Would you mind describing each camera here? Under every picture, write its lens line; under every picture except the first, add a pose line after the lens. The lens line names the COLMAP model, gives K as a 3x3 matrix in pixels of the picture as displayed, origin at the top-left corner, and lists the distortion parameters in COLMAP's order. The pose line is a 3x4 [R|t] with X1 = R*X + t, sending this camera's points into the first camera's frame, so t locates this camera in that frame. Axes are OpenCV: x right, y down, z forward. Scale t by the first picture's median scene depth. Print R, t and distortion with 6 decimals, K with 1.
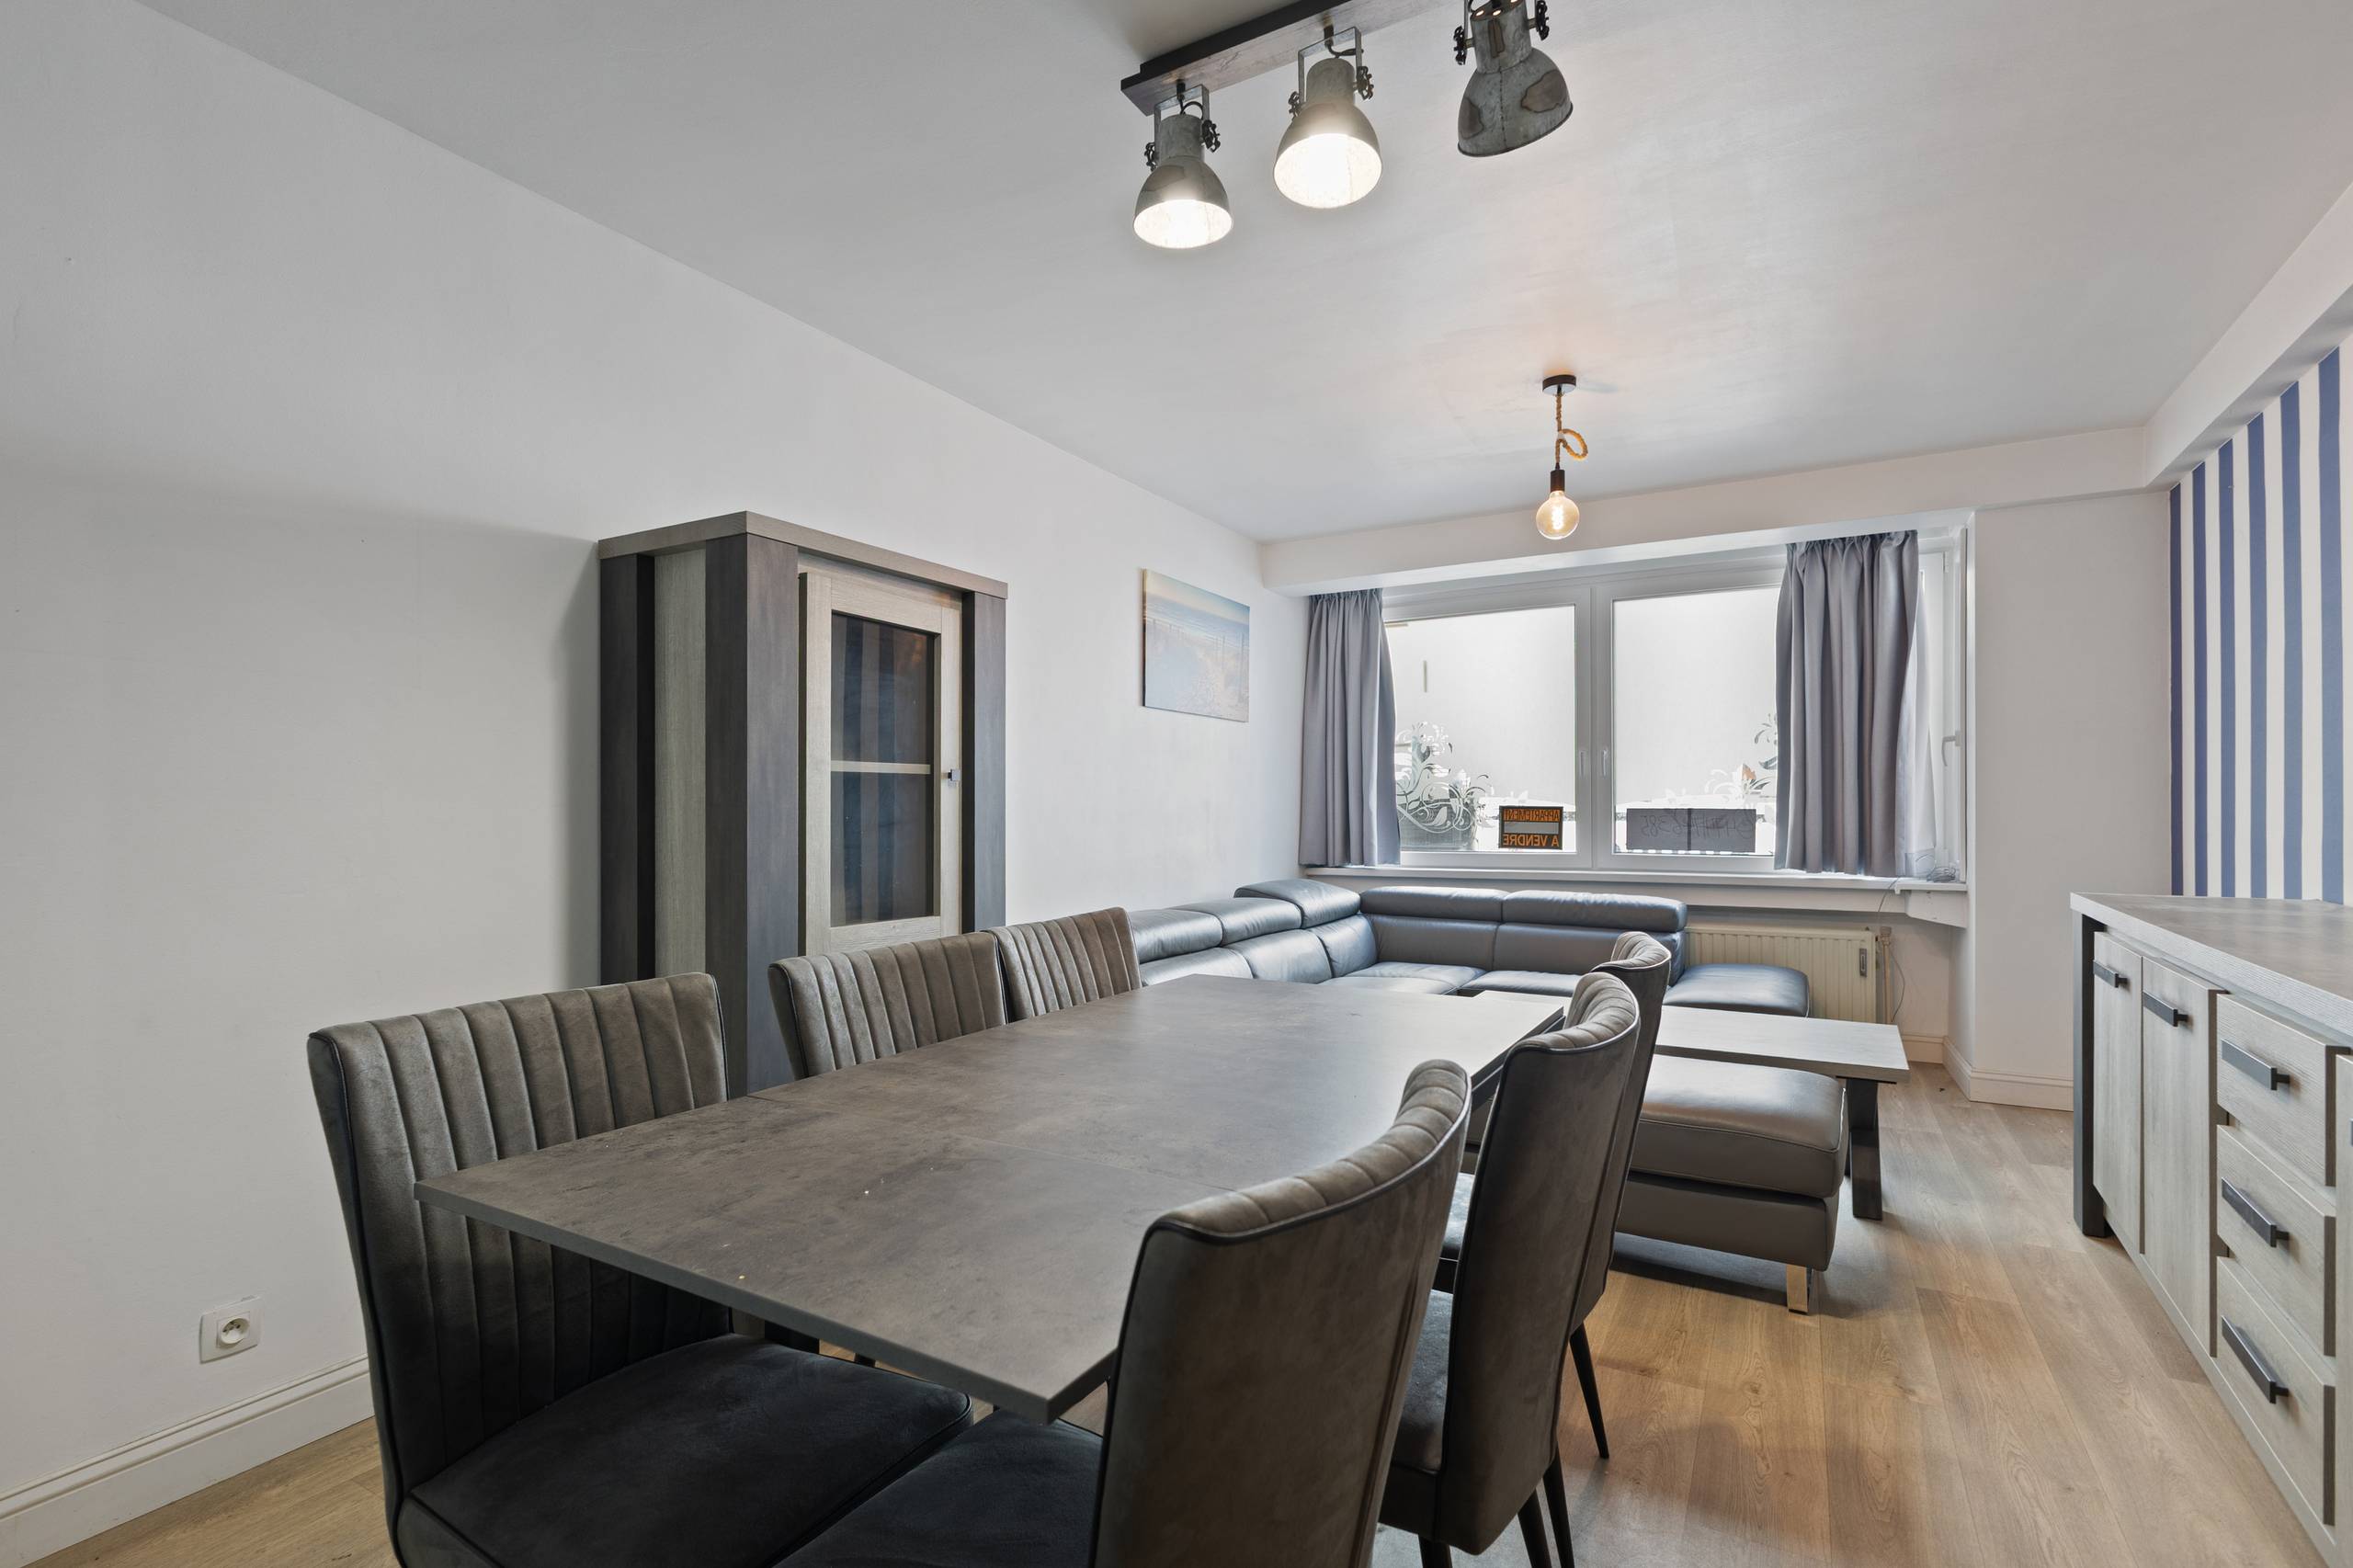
lens RADIAL K [[1105.5, 0, 1170.5], [0, 1105.5, 807.8], [0, 0, 1]] dist [-0.005137, -0.000896]
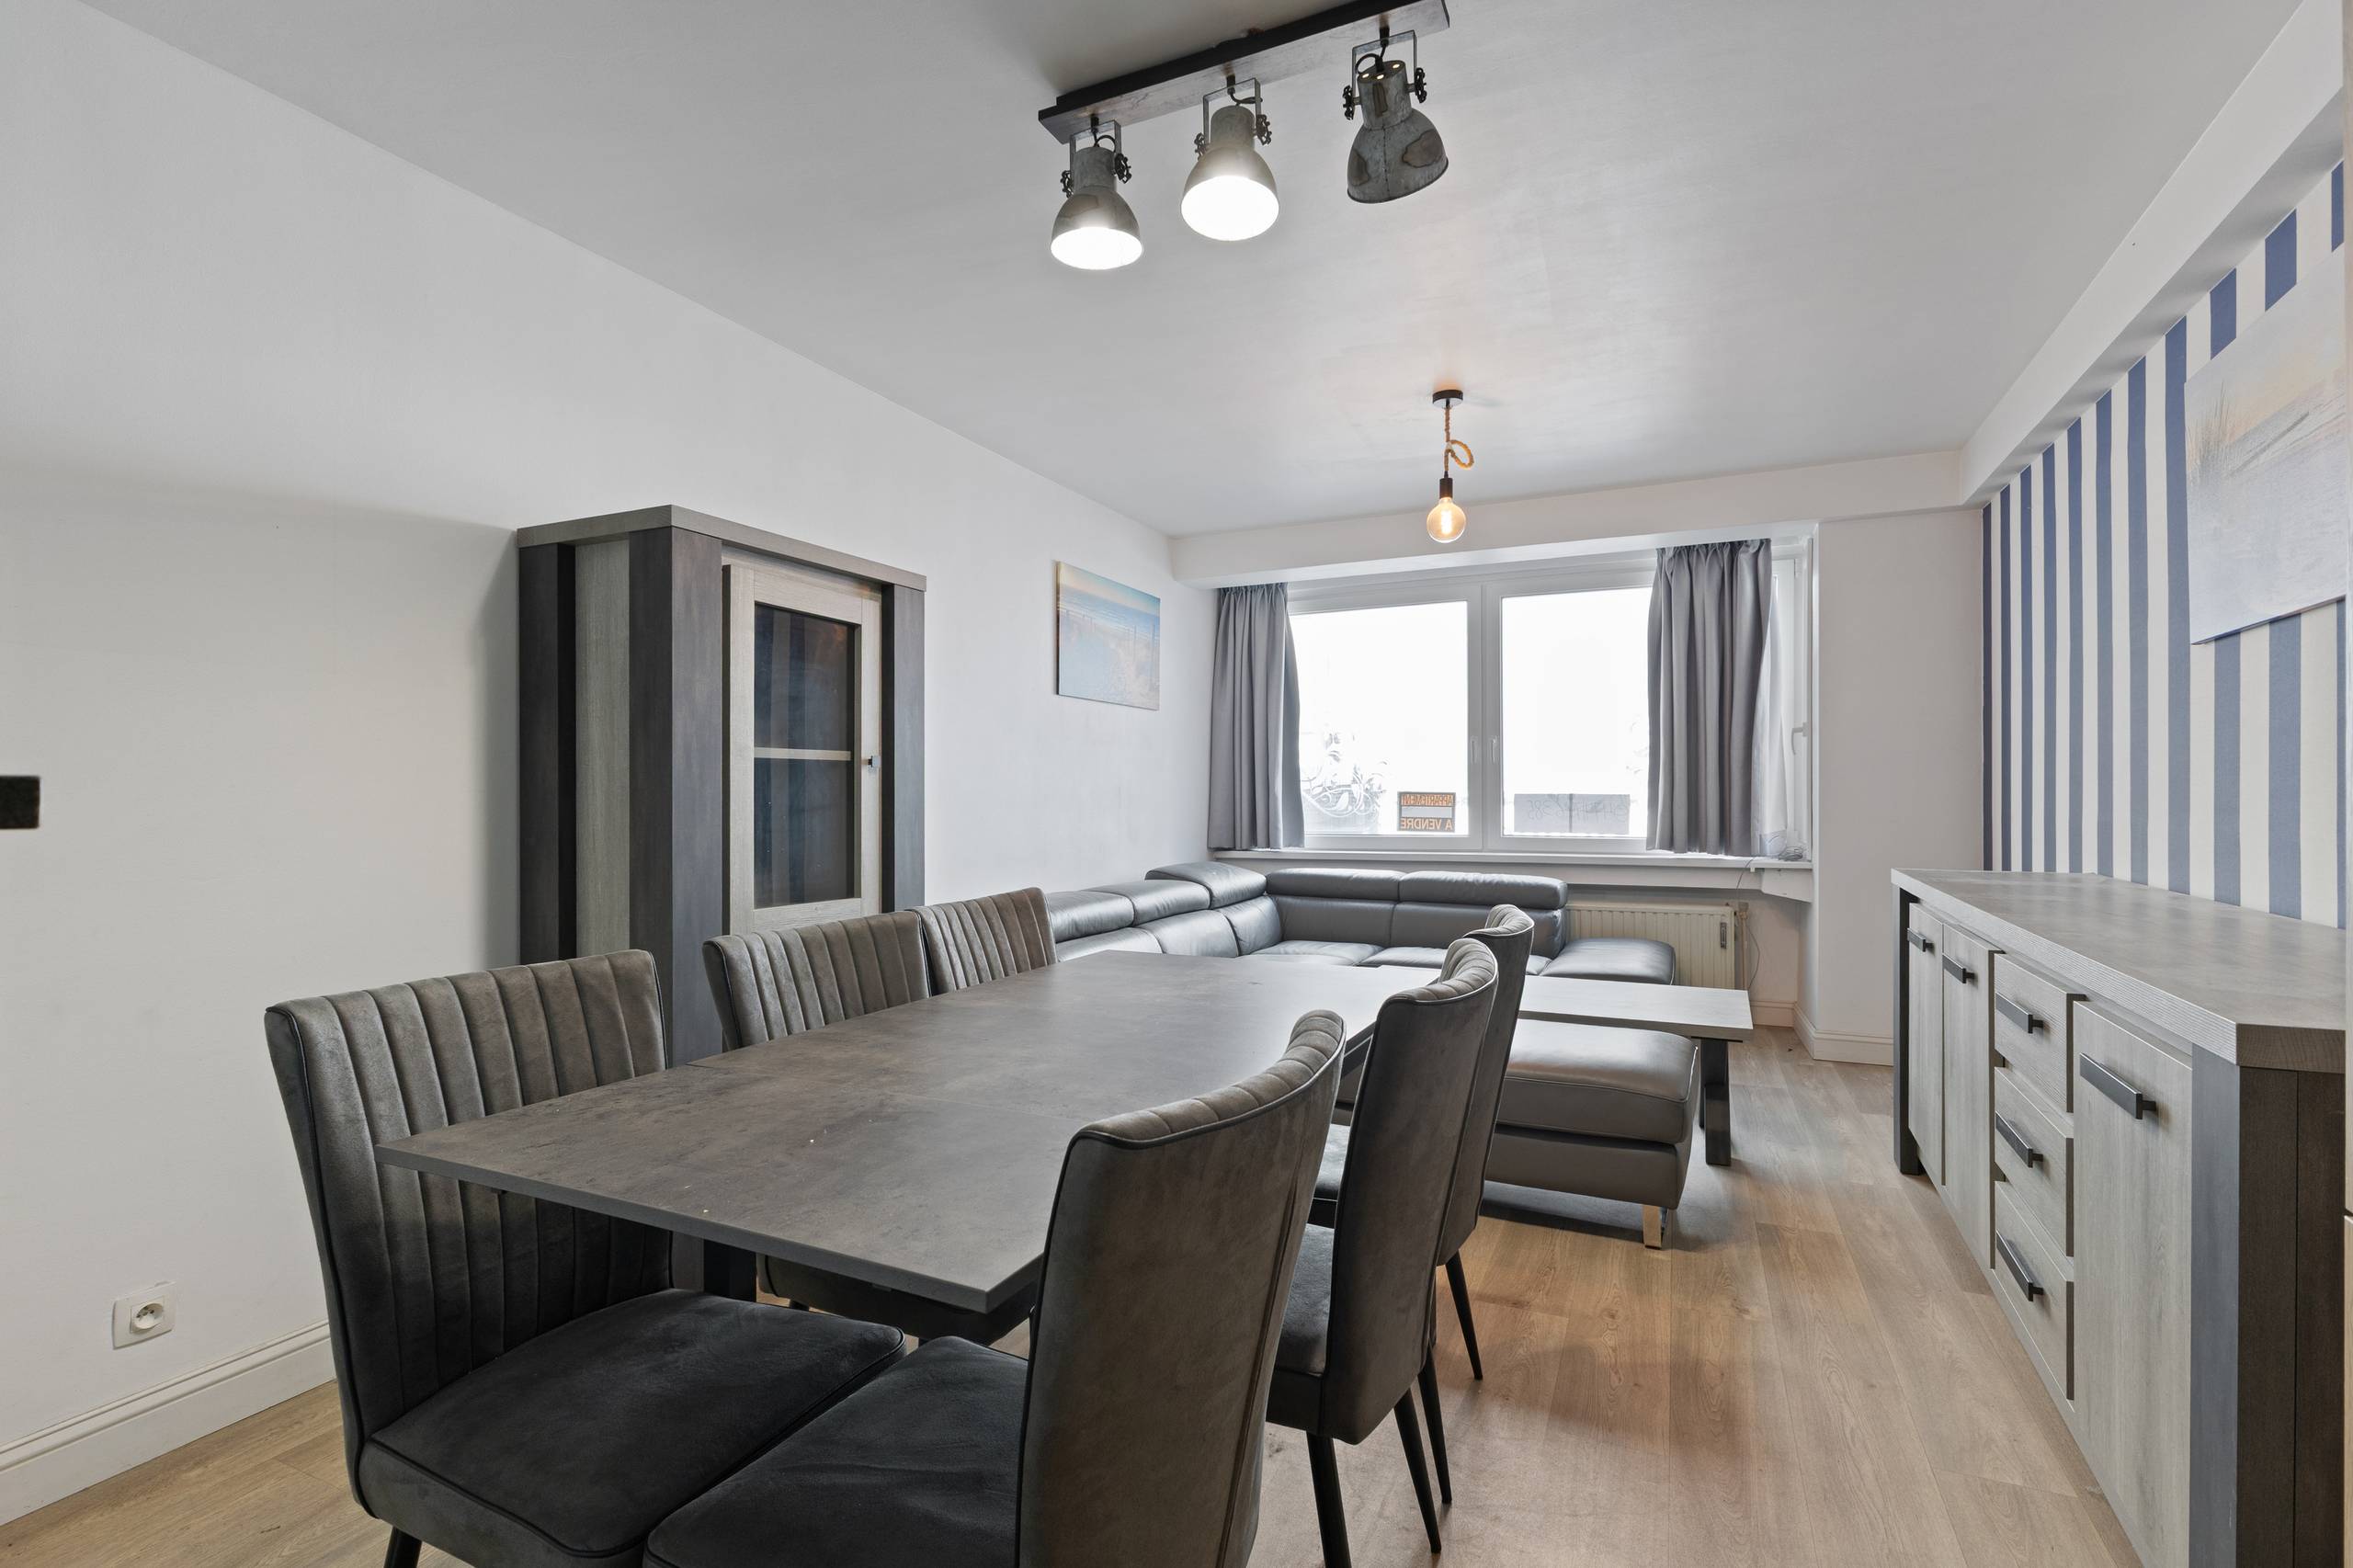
lens RADIAL K [[1097.3, 0, 1175.9], [0, 1097.3, 797.1], [0, 0, 1]] dist [-0.011527, -0.000543]
pose [[0.996386, -0.000782, 0.084941, -0.002442], [0.000493, 0.999994, 0.003422, 0.000294], [-0.084943, -0.003367, 0.996380, -0.061893]]
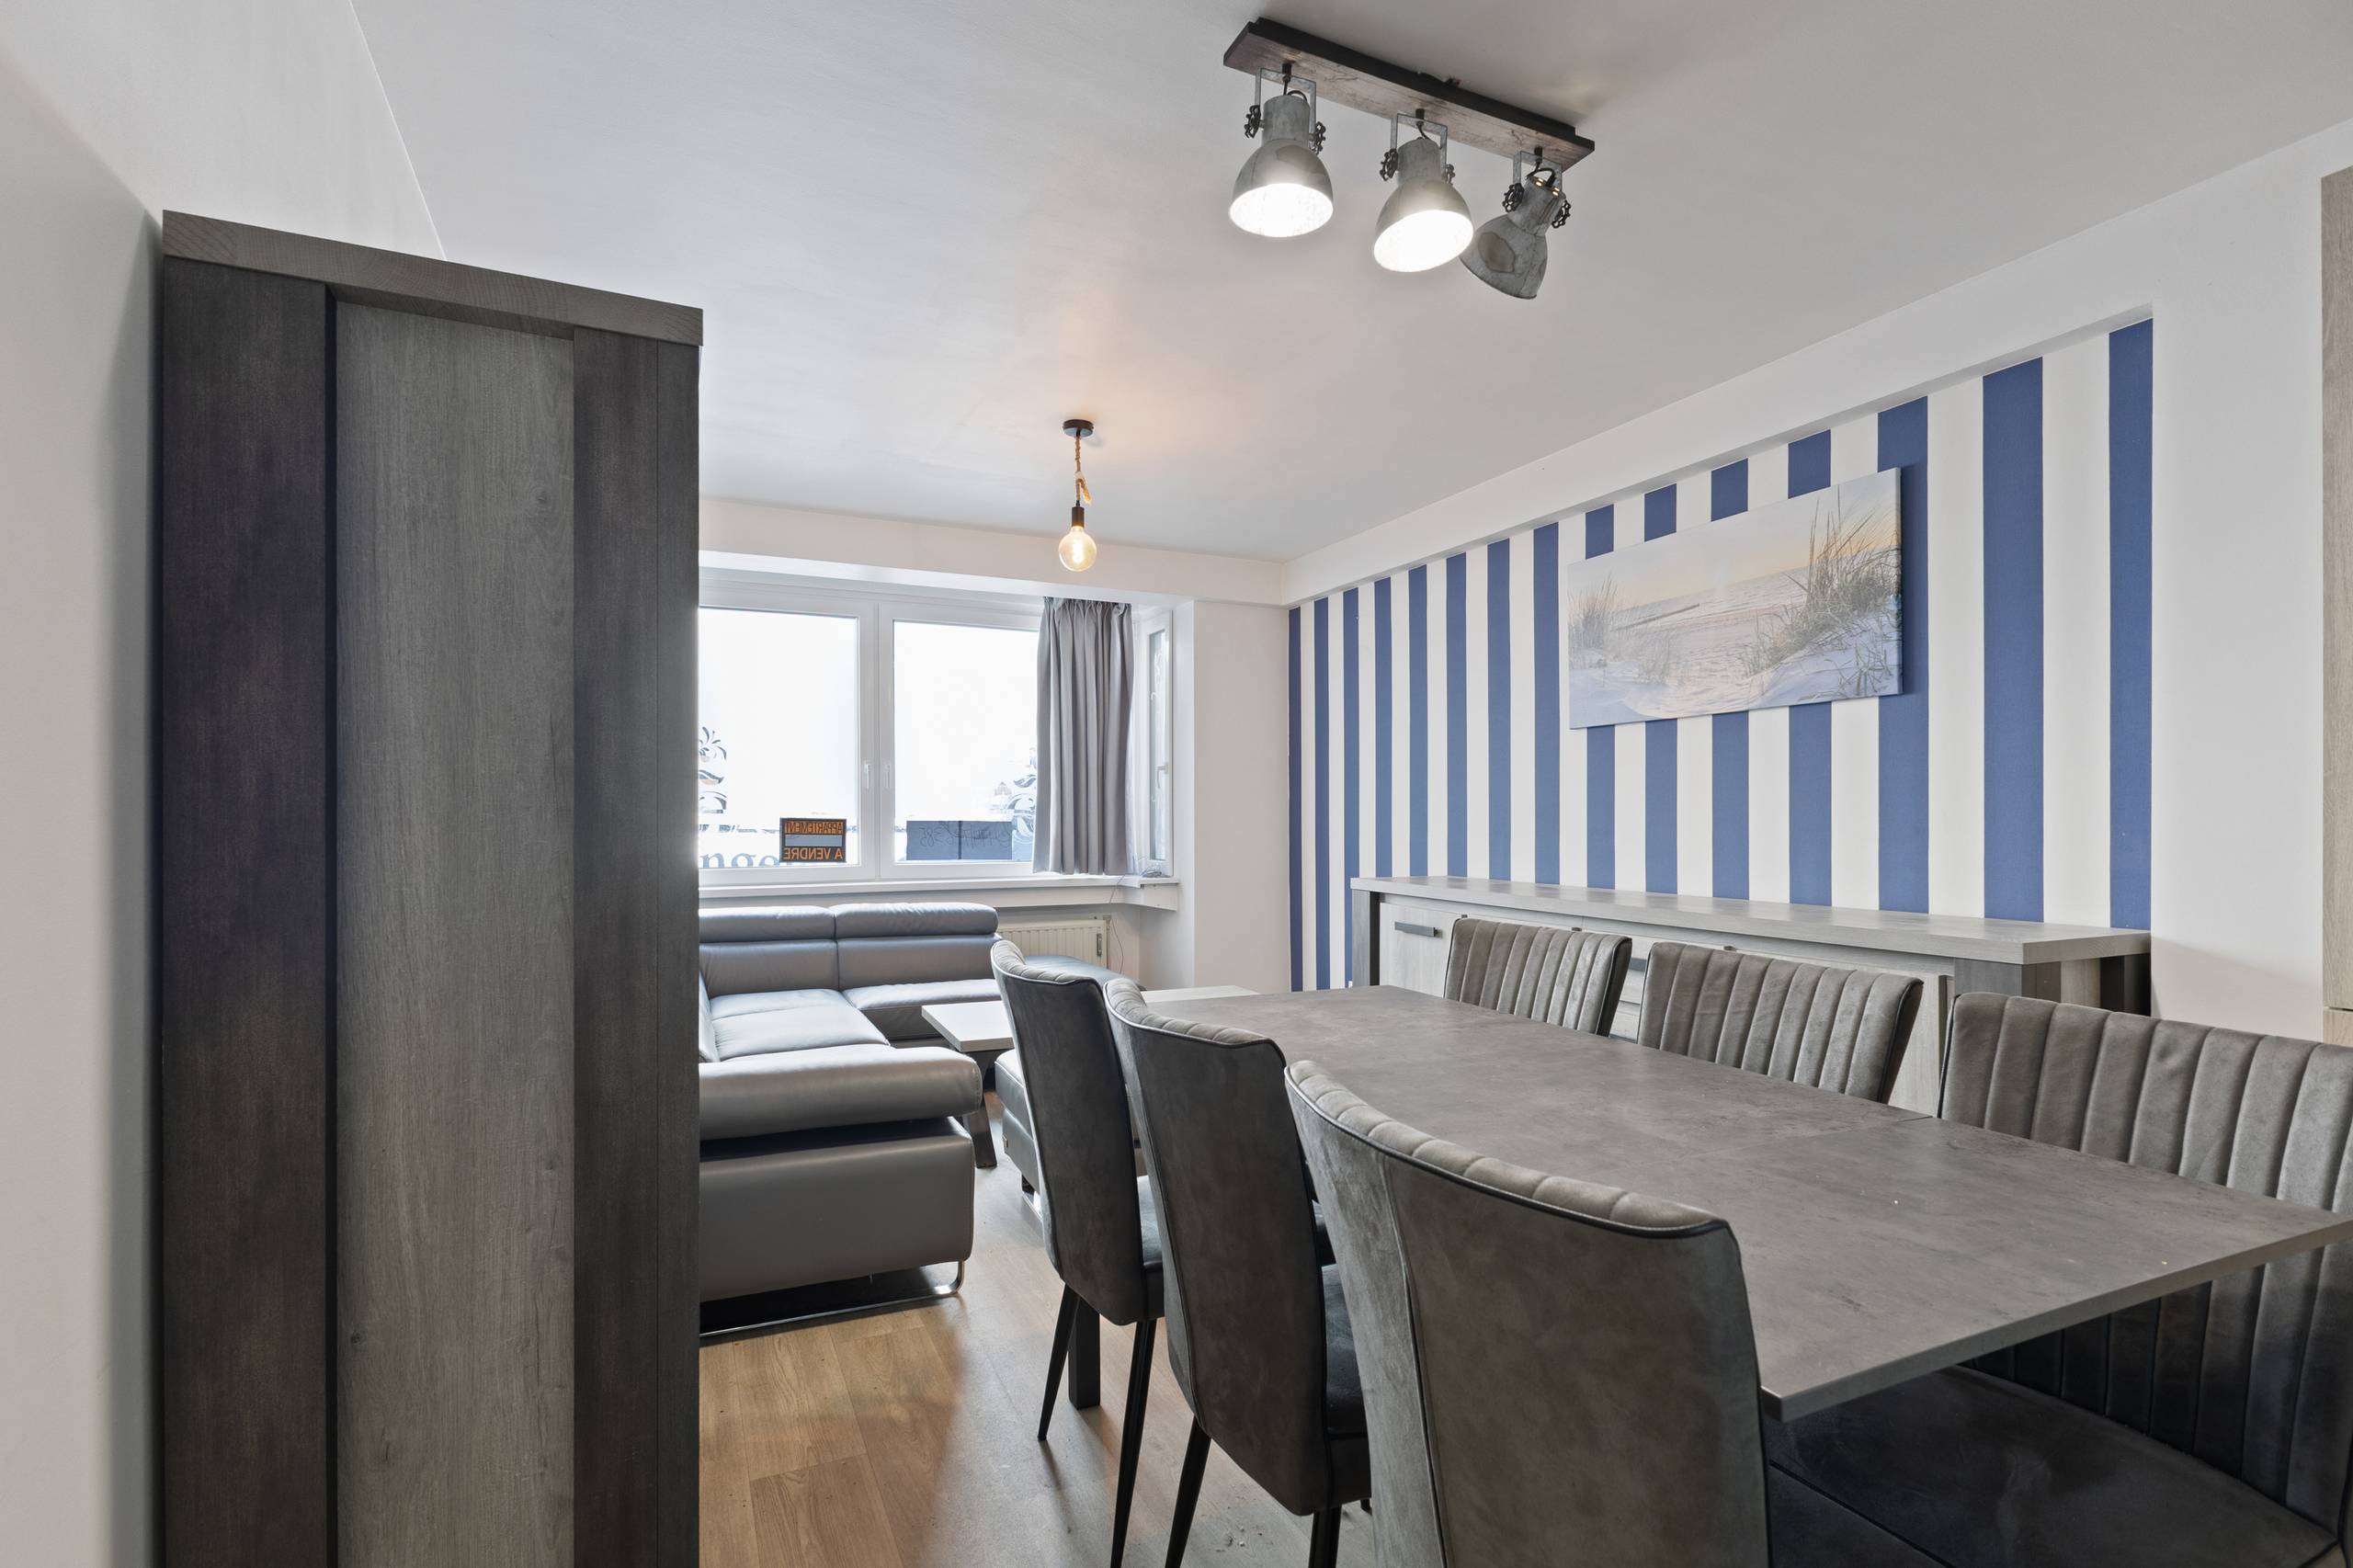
lens RADIAL K [[1105.5, 0, 1170.5], [0, 1105.5, 807.8], [0, 0, 1]] dist [-0.005137, -0.000896]
pose [[0.573577, 0.010281, 0.819087, -0.760935], [-0.001311, 0.999931, -0.011633, 0.000253], [-0.819151, 0.005598, 0.573551, 0.493834]]
